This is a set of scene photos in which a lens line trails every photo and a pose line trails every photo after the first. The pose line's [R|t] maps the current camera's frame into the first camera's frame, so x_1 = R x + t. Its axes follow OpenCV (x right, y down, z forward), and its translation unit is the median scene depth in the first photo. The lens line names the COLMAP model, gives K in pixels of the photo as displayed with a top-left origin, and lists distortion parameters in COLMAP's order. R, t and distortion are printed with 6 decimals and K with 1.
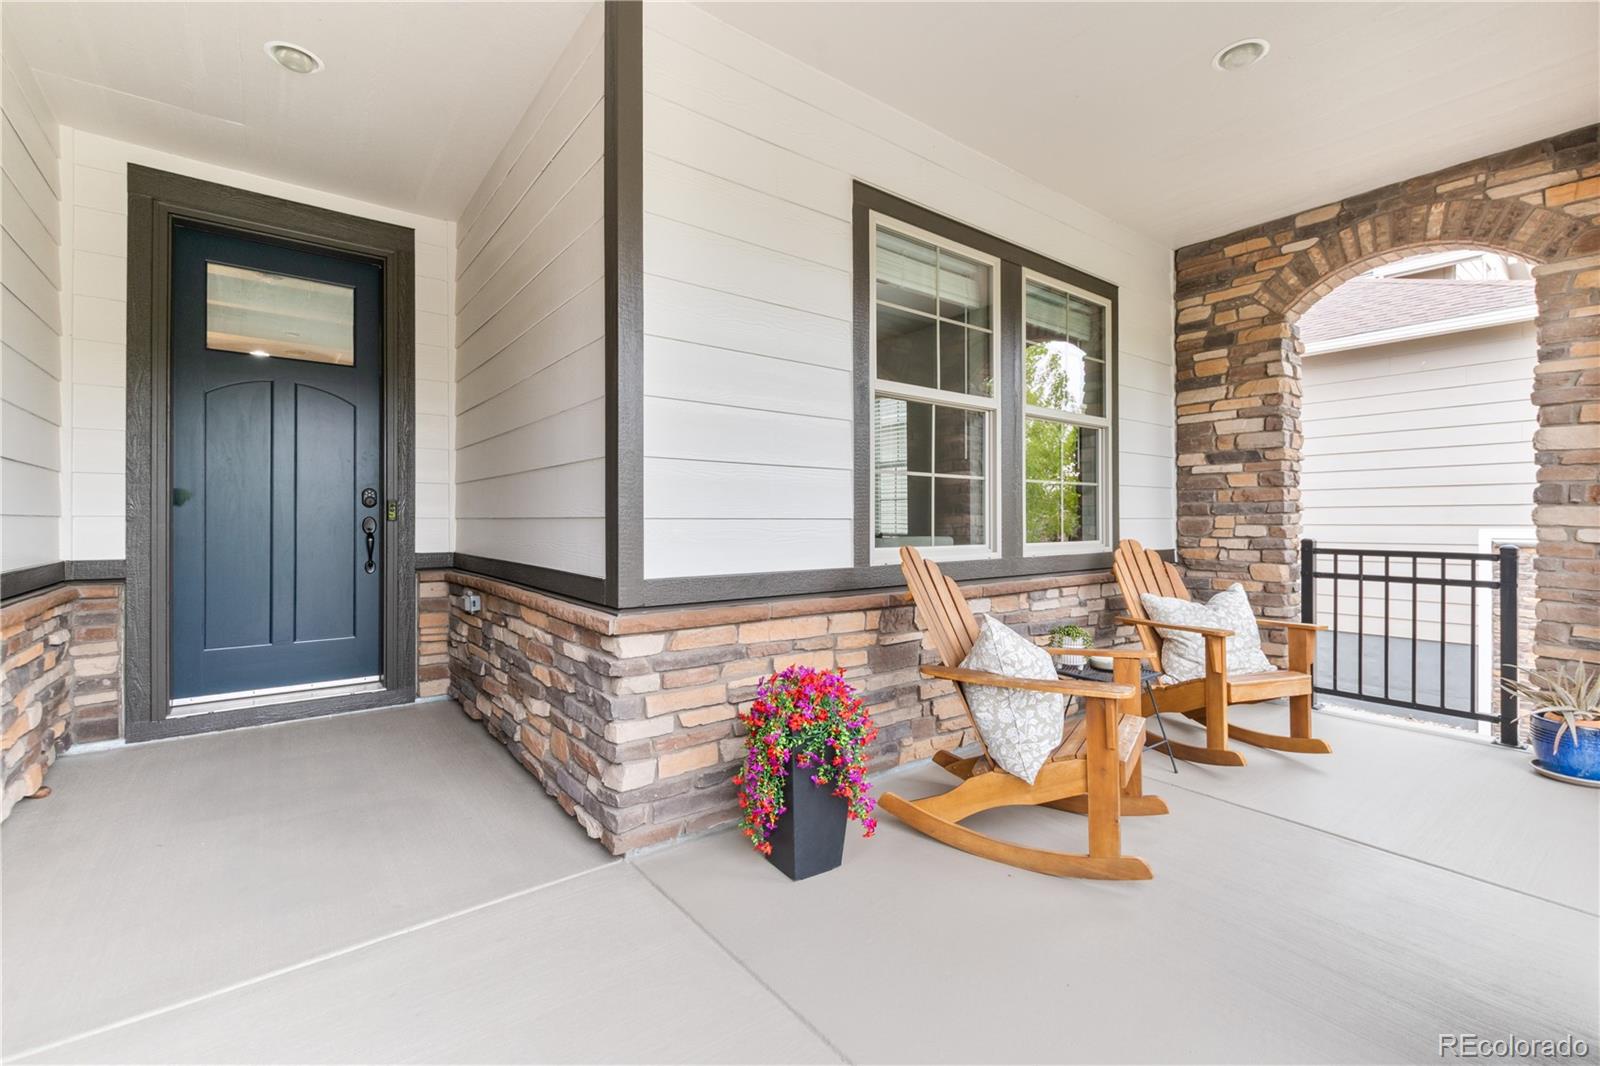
lens RADIAL K [[699.0, 0, 834.6], [0, 699.0, 512.0], [0, 0, 1]] dist [0.000228, 0.000039]
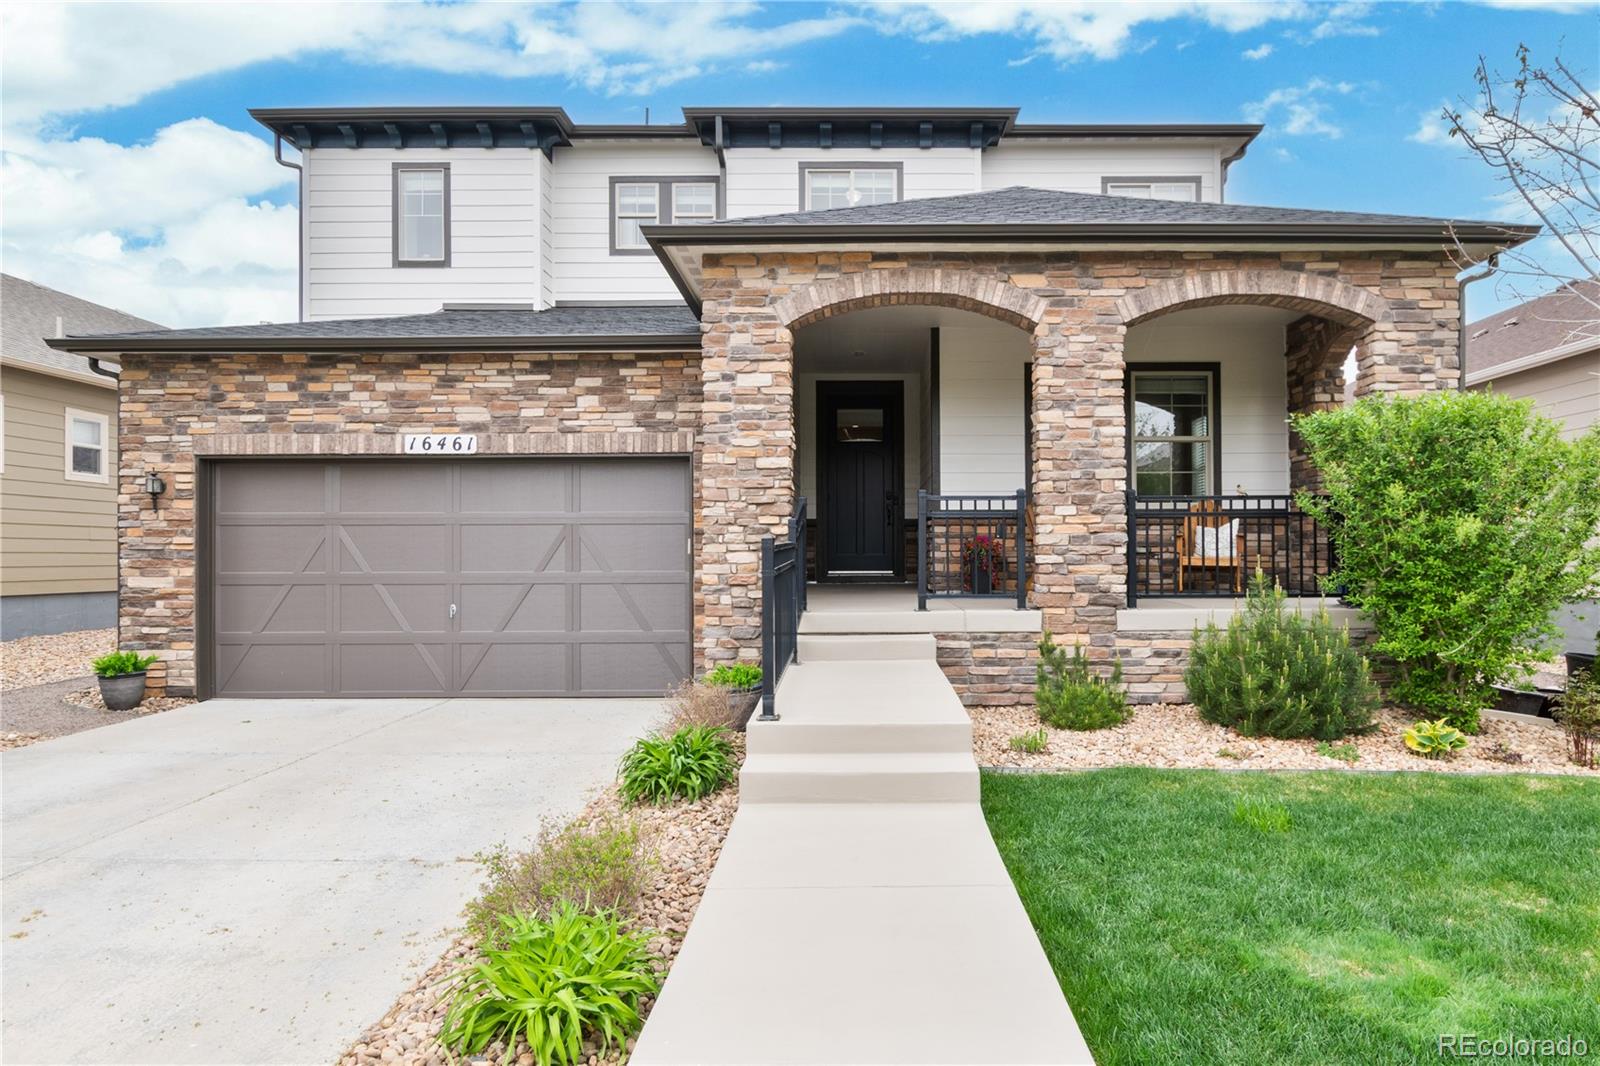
lens RADIAL K [[915.0, 0, 800.0], [0, 915.0, 533.0], [0, 0, 1]] dist [-0.001195, -0.000156]
pose [[0.731684, -0.013177, -0.681517, 1.333780], [0.006398, 0.999902, -0.012464, 0.155113], [0.681614, 0.004759, 0.731696, -1.604430]]
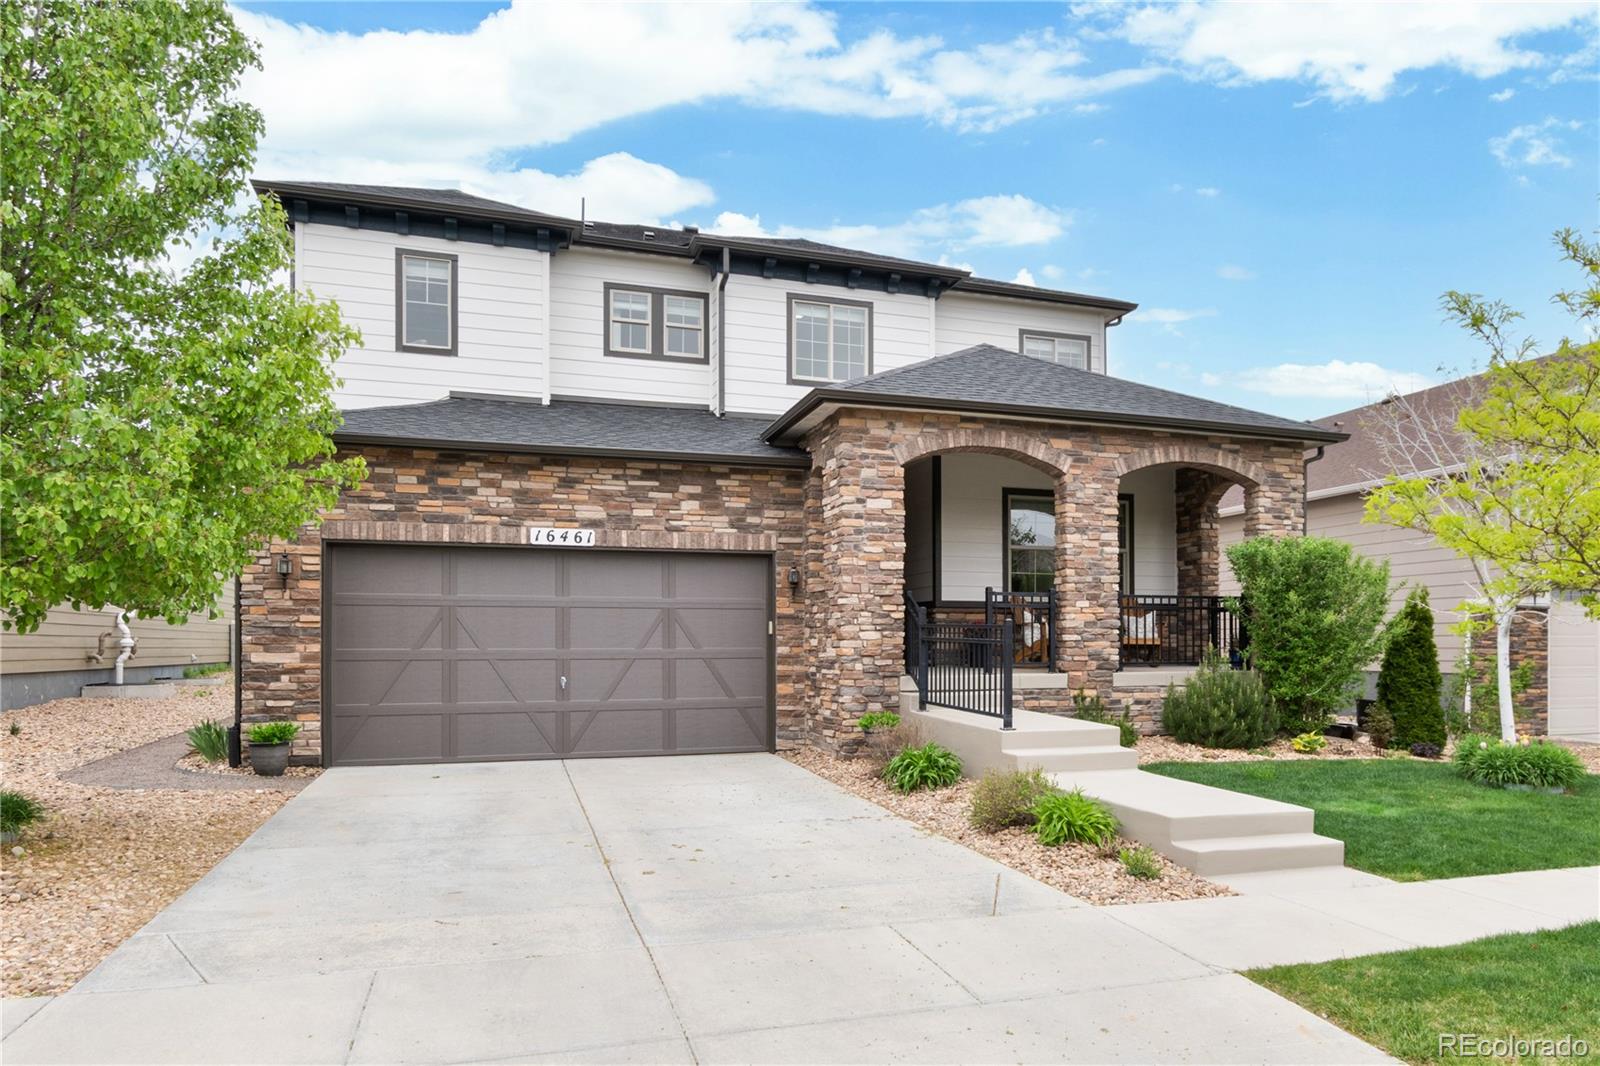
lens RADIAL K [[1126.1, 0, 804.3], [0, 1126.1, 605.9], [0, 0, 1]] dist [-0.003471, -0.000547]
pose [[0.912229, -0.010087, -0.409556, 1.054722], [0.000260, 0.999711, -0.024043, 0.176130], [0.409680, 0.021826, 0.911968, -3.331253]]
